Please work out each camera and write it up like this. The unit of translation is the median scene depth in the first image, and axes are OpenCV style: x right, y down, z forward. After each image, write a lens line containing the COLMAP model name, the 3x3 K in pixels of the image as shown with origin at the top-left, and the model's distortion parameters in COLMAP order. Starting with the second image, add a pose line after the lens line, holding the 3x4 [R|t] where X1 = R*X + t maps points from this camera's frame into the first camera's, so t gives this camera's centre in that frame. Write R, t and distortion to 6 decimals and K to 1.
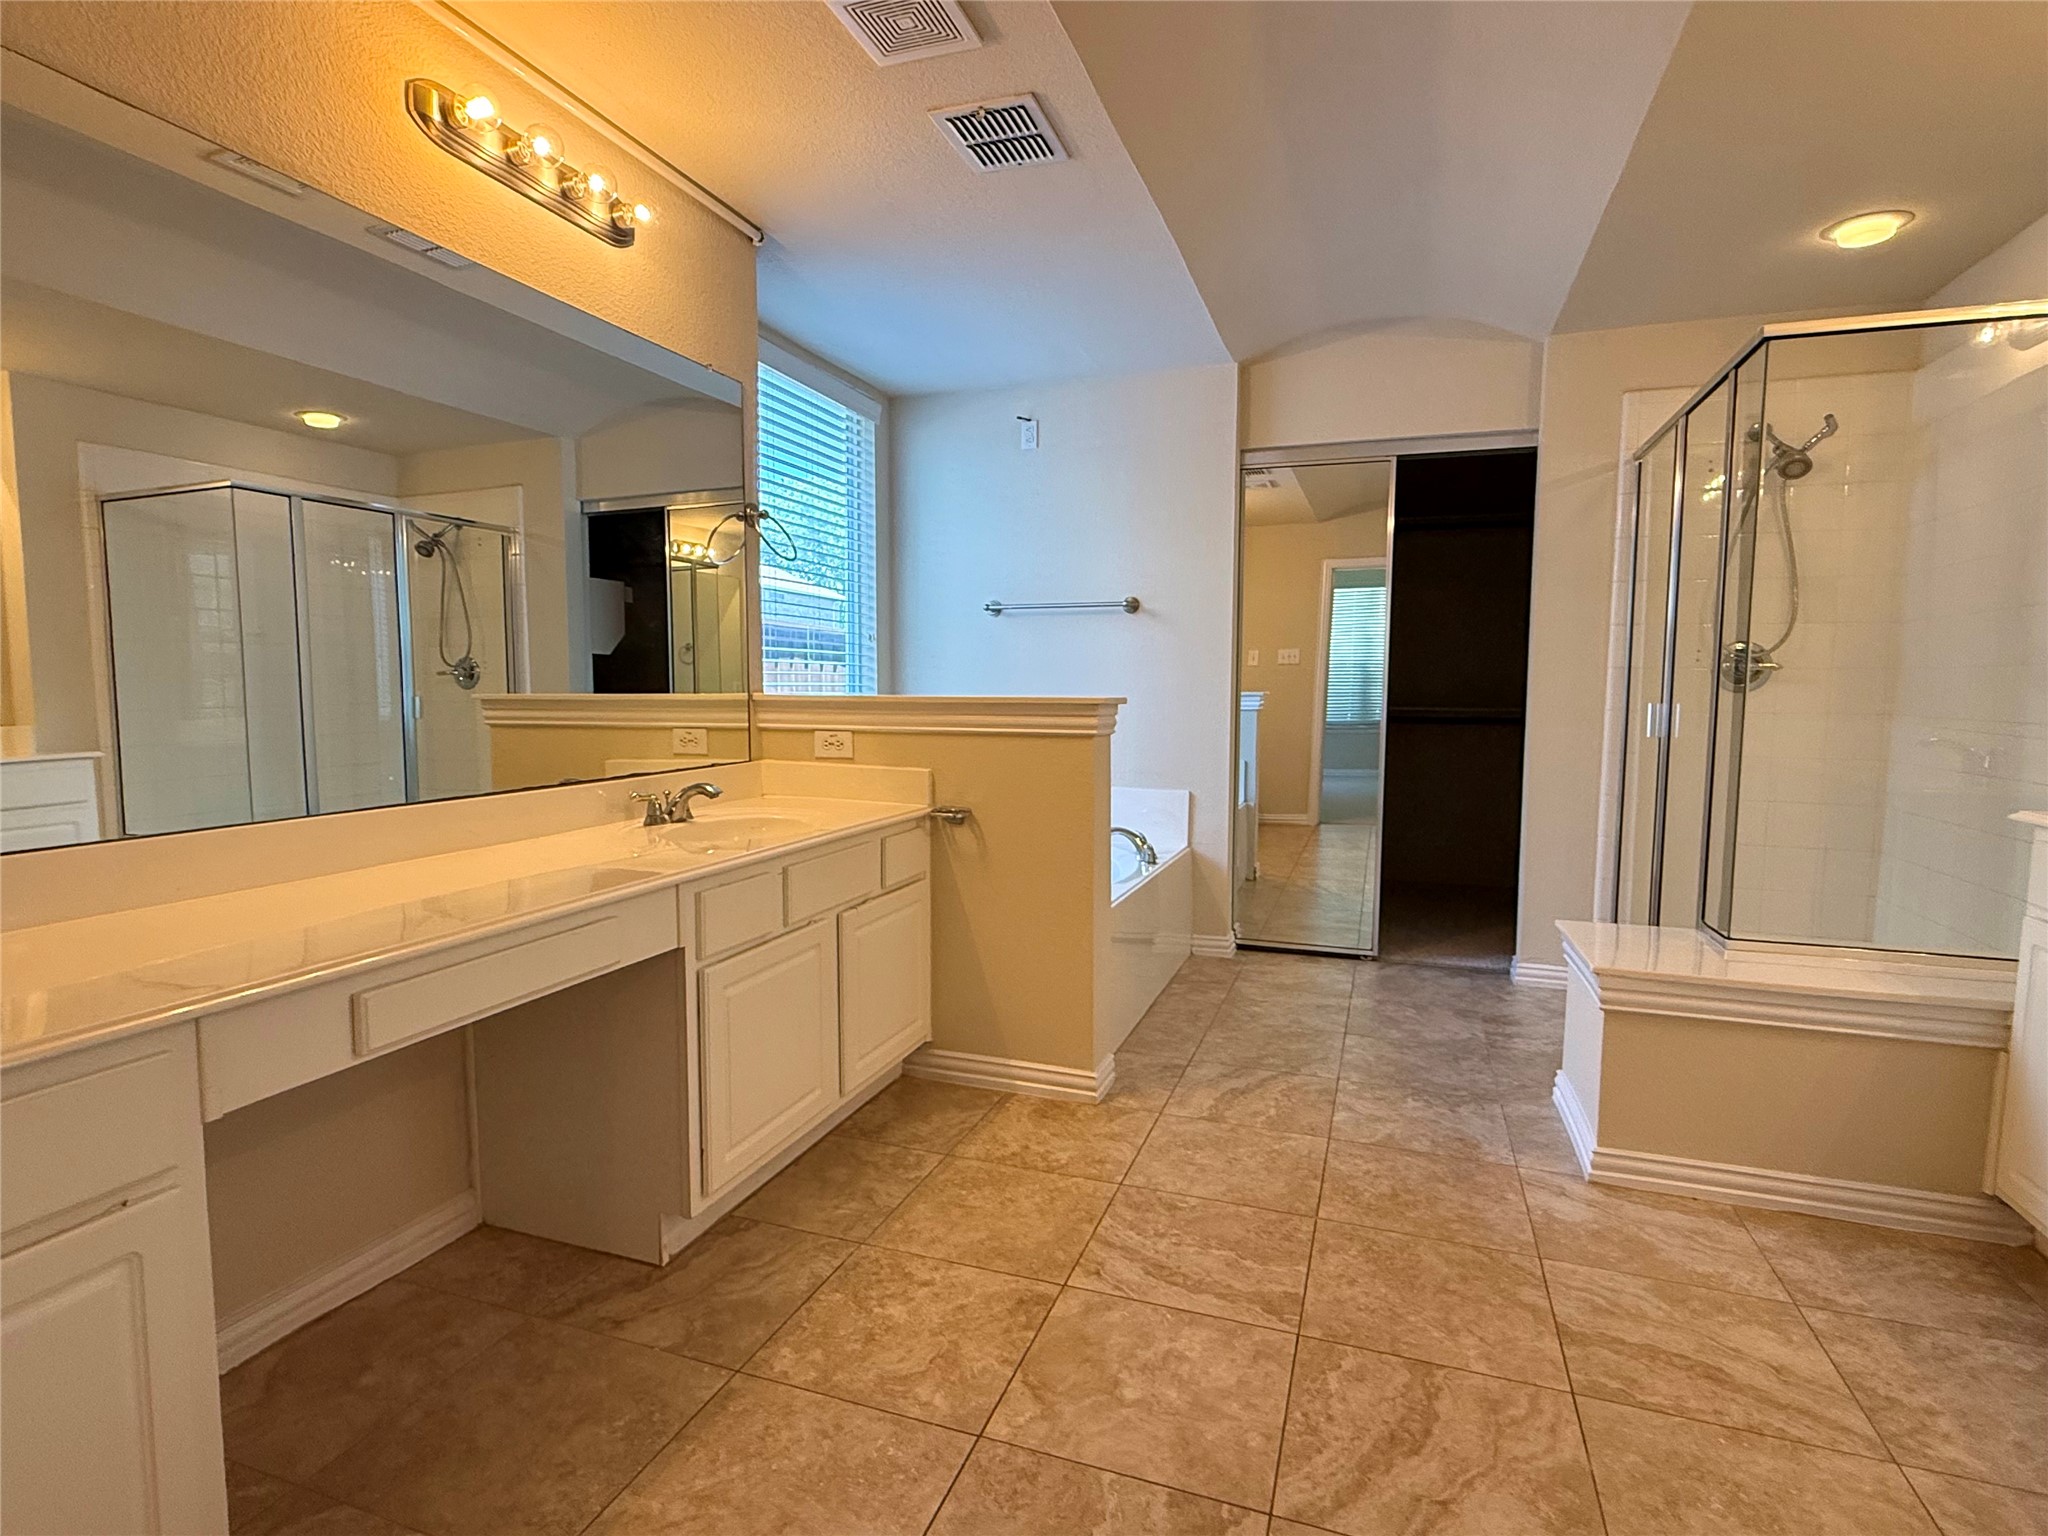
lens RADIAL K [[1046.3, 0, 1024.0], [0, 1046.3, 768.0], [0, 0, 1]] dist [0.001830, 0.000610]
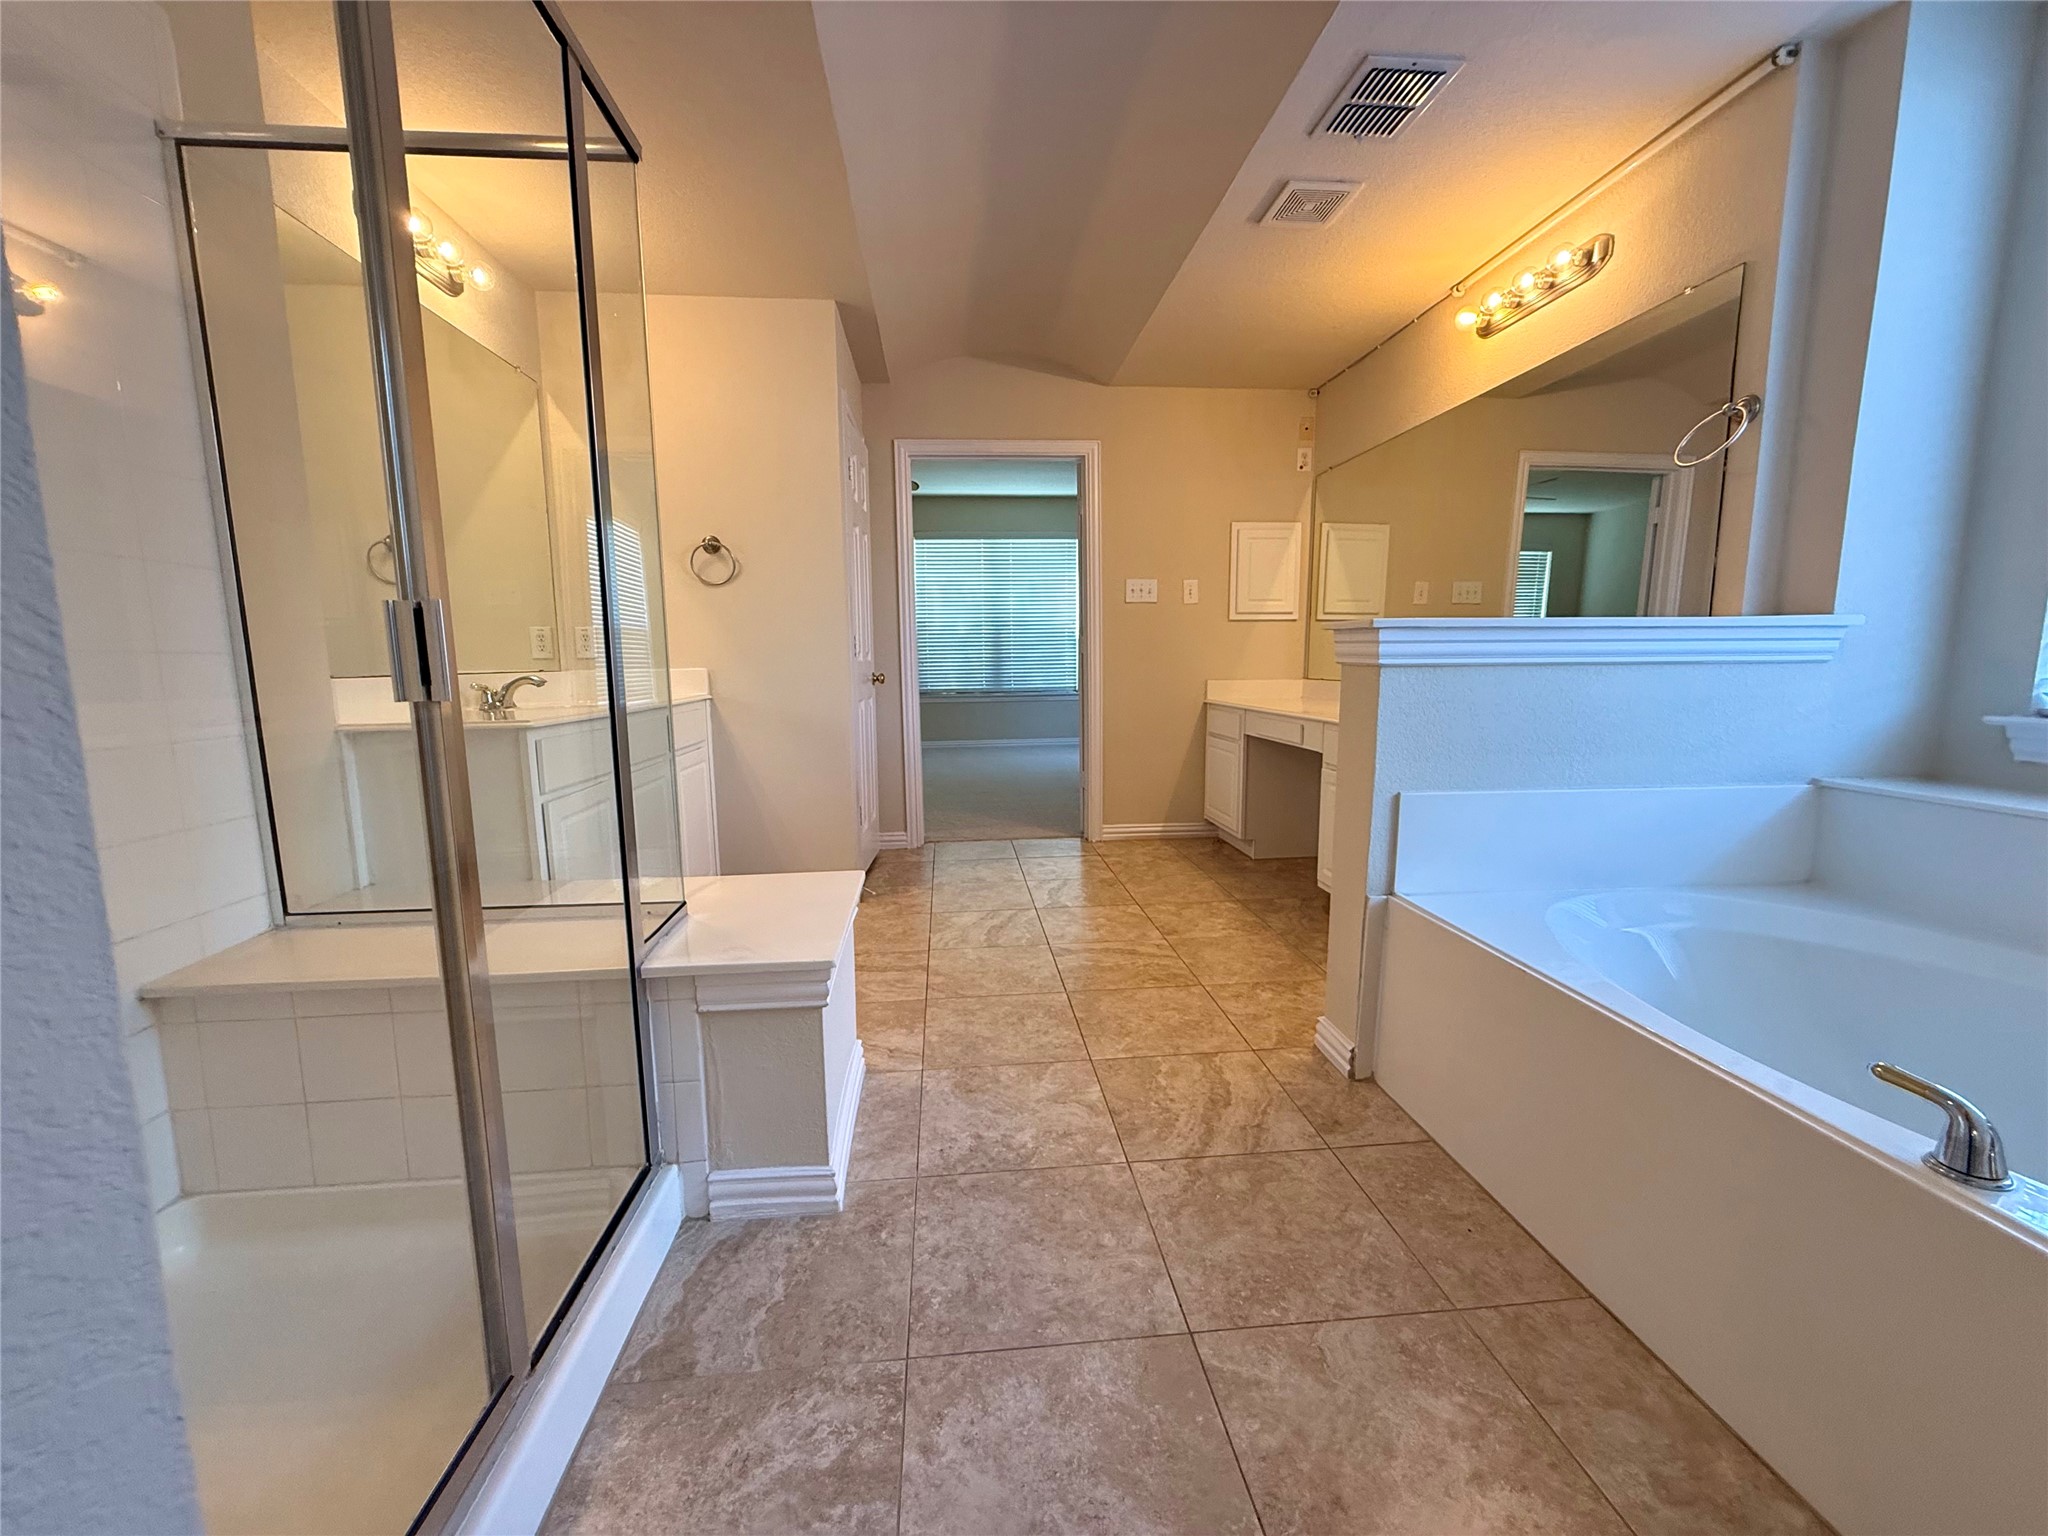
lens RADIAL K [[816.6, 0, 1024.0], [0, 816.6, 768.0], [0, 0, 1]] dist [-0.000086, -0.000009]
pose [[-0.904923, 0.061903, -0.421049, 0.734541], [-0.026195, 0.979387, 0.200289, -0.091053], [0.424768, 0.192275, -0.884648, 1.782644]]
